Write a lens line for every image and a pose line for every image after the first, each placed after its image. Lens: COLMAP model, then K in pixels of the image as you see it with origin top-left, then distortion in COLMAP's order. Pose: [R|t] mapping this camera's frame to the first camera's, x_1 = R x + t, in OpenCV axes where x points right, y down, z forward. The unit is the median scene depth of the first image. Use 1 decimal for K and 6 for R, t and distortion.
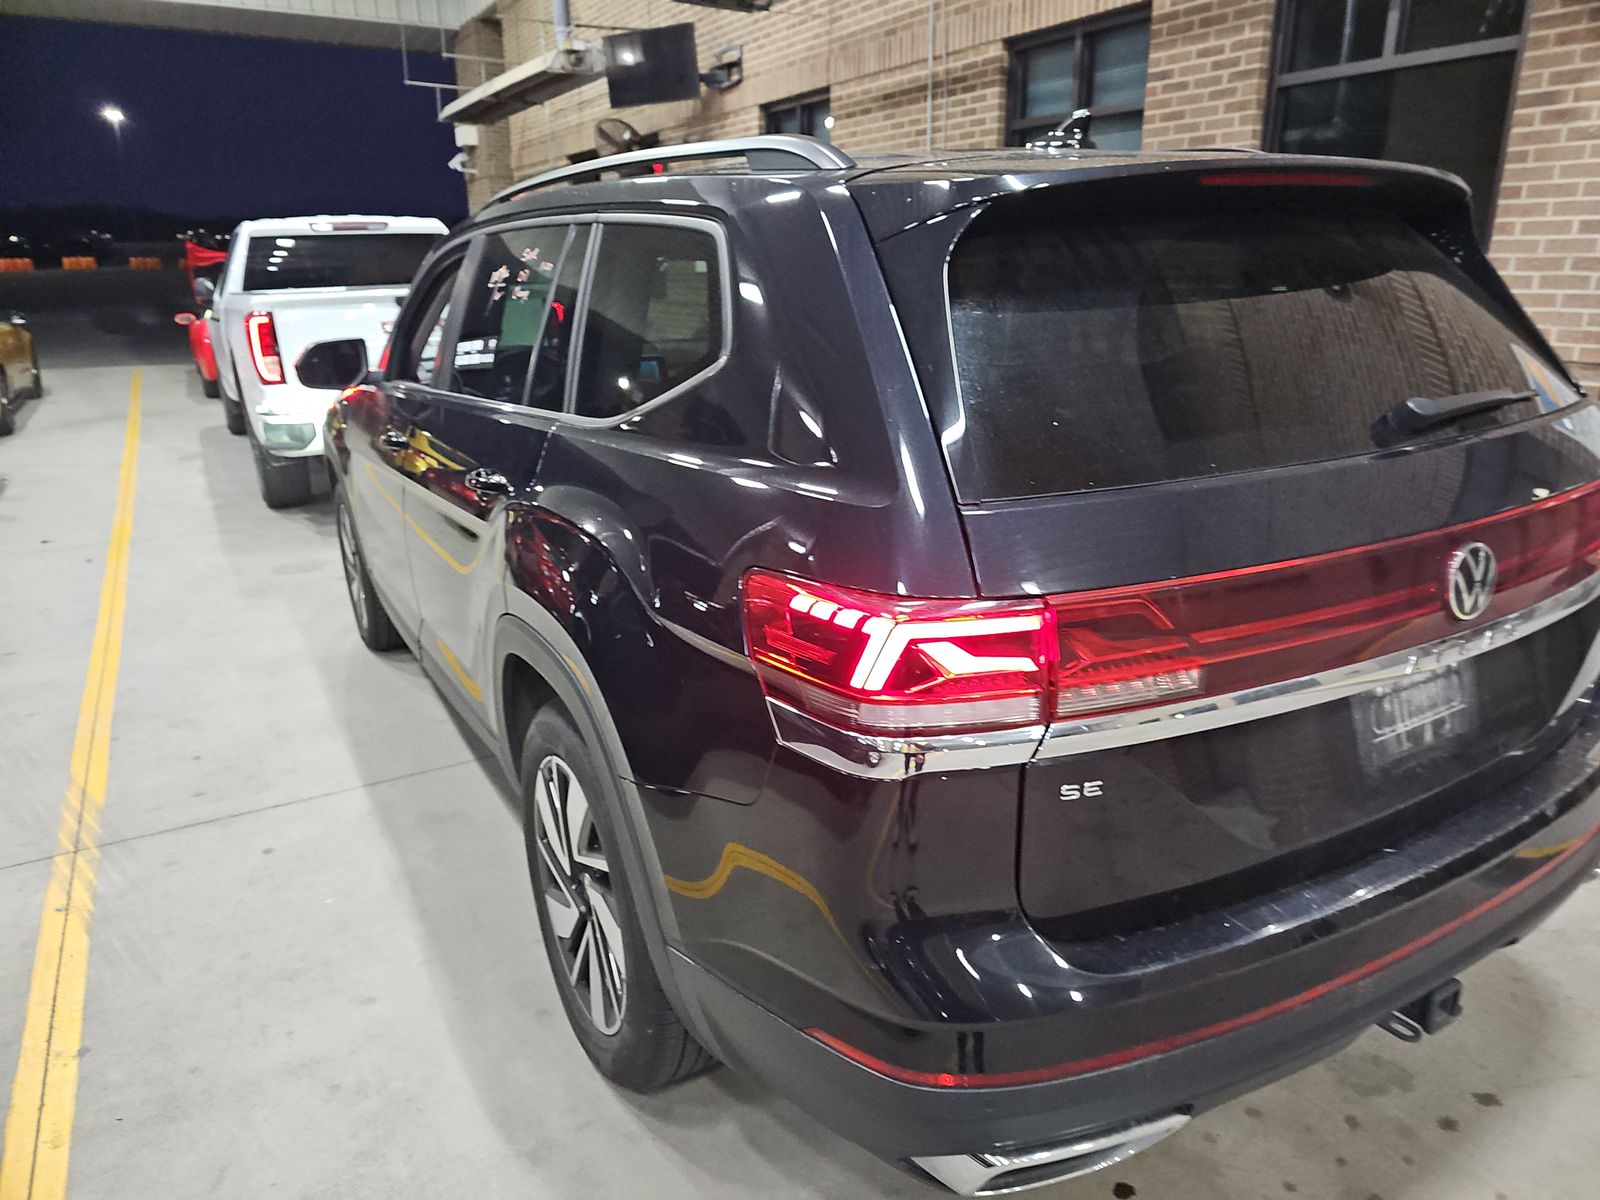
lens RADIAL K [[1092.5, 0, 800.0], [0, 1092.5, 600.0], [0, 0, 1]] dist [0.029217, -0.032891]
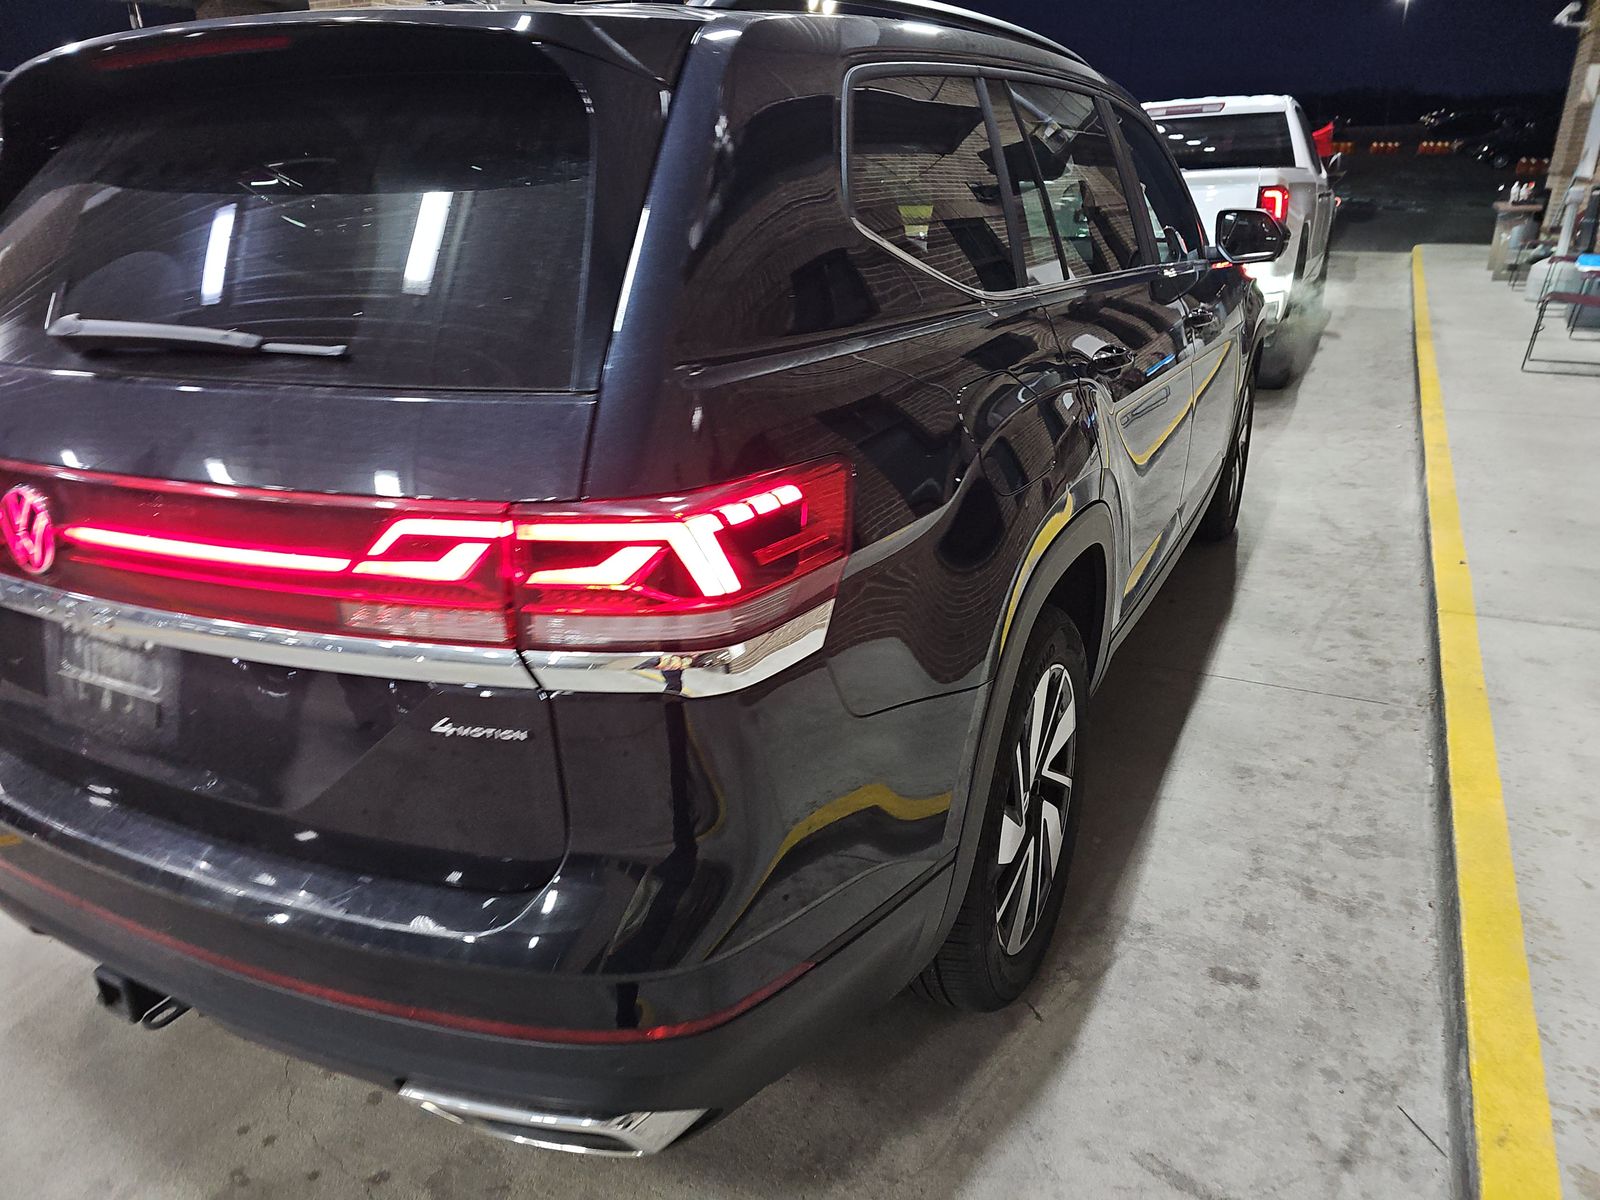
lens RADIAL K [[1018.0, 0, 802.7], [0, 1018.0, 617.2], [0, 0, 1]] dist [0.007663, 0.000269]
pose [[0.529827, 0.345215, -0.774668, 0.894814], [-0.238419, 0.937201, 0.254580, -0.172330], [0.813904, 0.049811, 0.578860, 0.586176]]
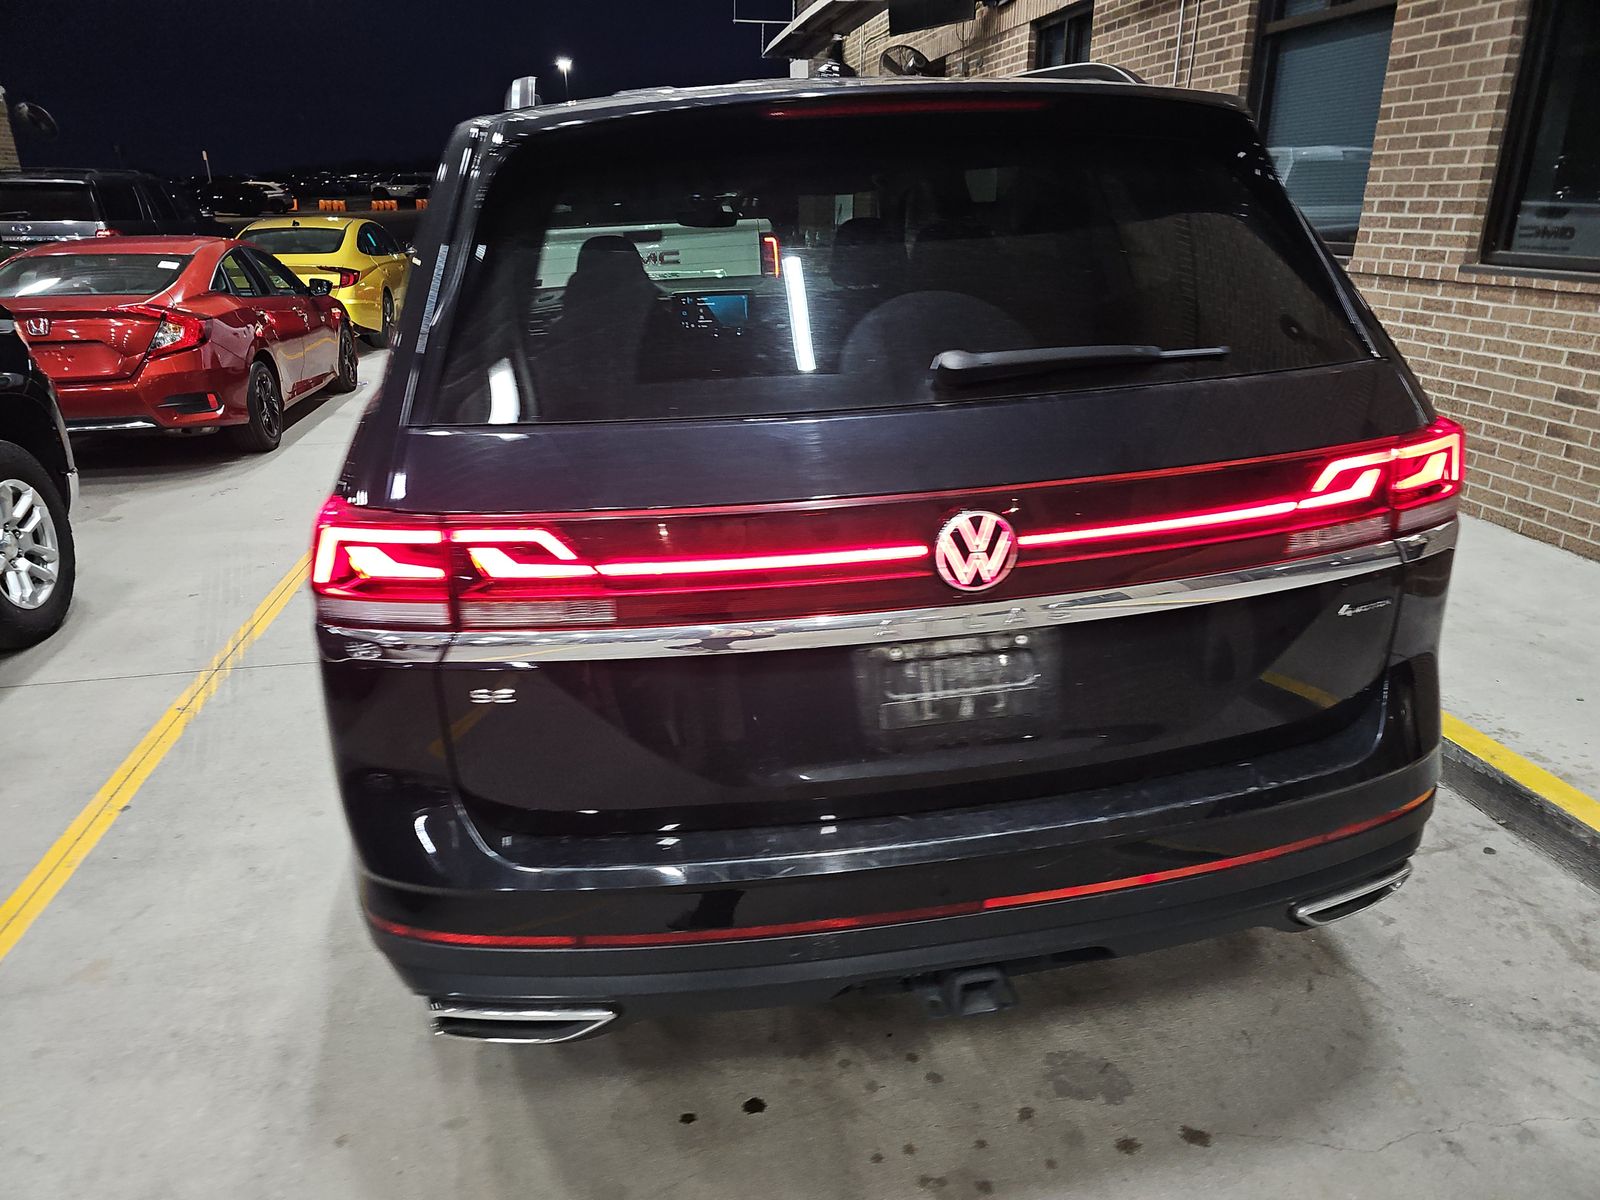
lens RADIAL K [[1081.6, 0, 753.1], [0, 1081.6, 602.2], [0, 0, 1]] dist [0.038088, -0.031677]
pose [[0.929414, 0.118619, -0.349456, 0.430660], [-0.096385, 0.992091, 0.080410, -0.016688], [0.356230, -0.041052, 0.933496, 0.034844]]
